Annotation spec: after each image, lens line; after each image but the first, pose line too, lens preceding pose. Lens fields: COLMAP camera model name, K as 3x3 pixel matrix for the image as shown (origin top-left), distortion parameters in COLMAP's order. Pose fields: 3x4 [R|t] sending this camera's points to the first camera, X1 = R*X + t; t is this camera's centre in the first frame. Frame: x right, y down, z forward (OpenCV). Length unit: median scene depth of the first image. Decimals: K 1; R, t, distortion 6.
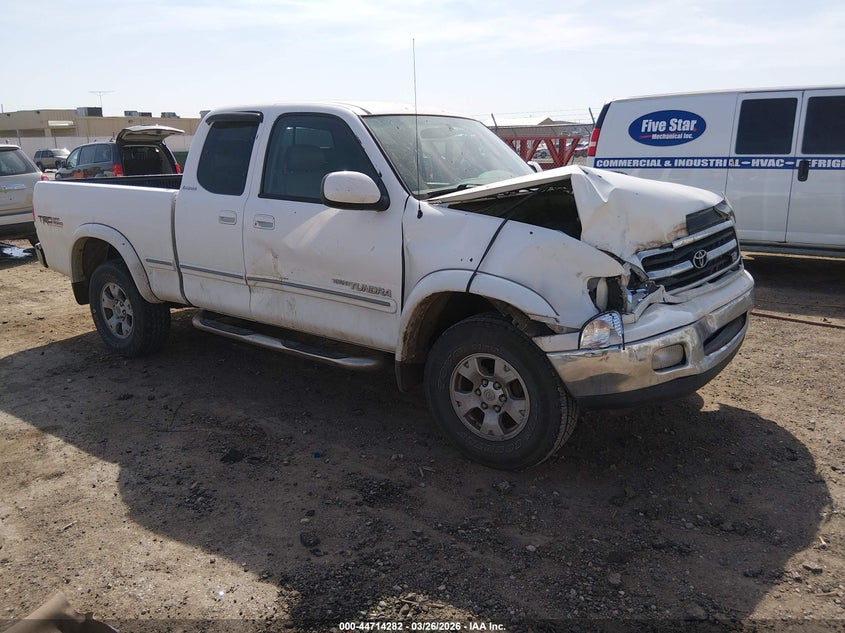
lens RADIAL K [[675.8, 0, 419.0], [0, 675.8, 318.0], [0, 0, 1]] dist [0.122607, -0.238418]
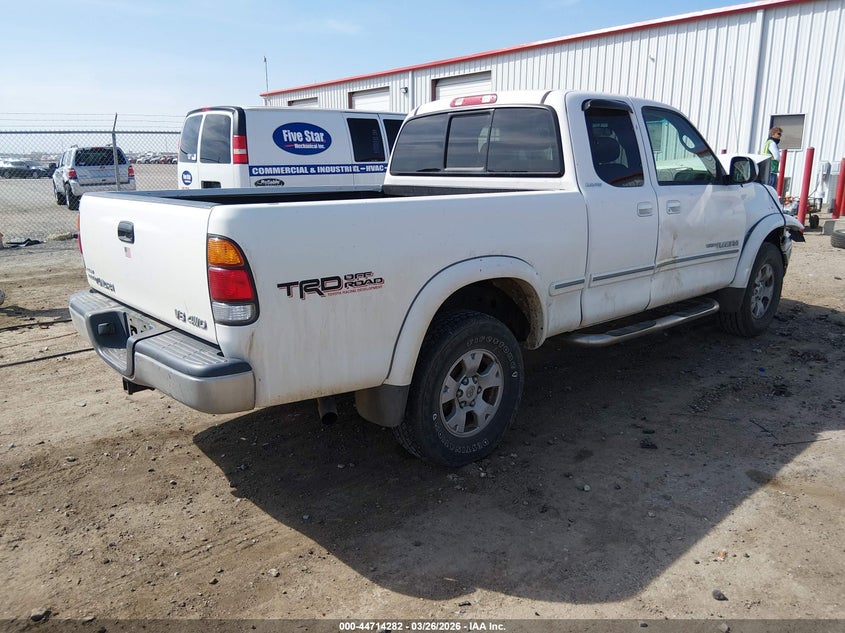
lens RADIAL K [[675.8, 0, 419.0], [0, 675.8, 318.0], [0, 0, 1]] dist [0.122607, -0.238418]
pose [[0.172278, -0.214130, 0.961493, -0.754666], [0.249617, 0.953717, 0.167673, -0.141070], [-0.952896, 0.211119, 0.217755, 0.656046]]
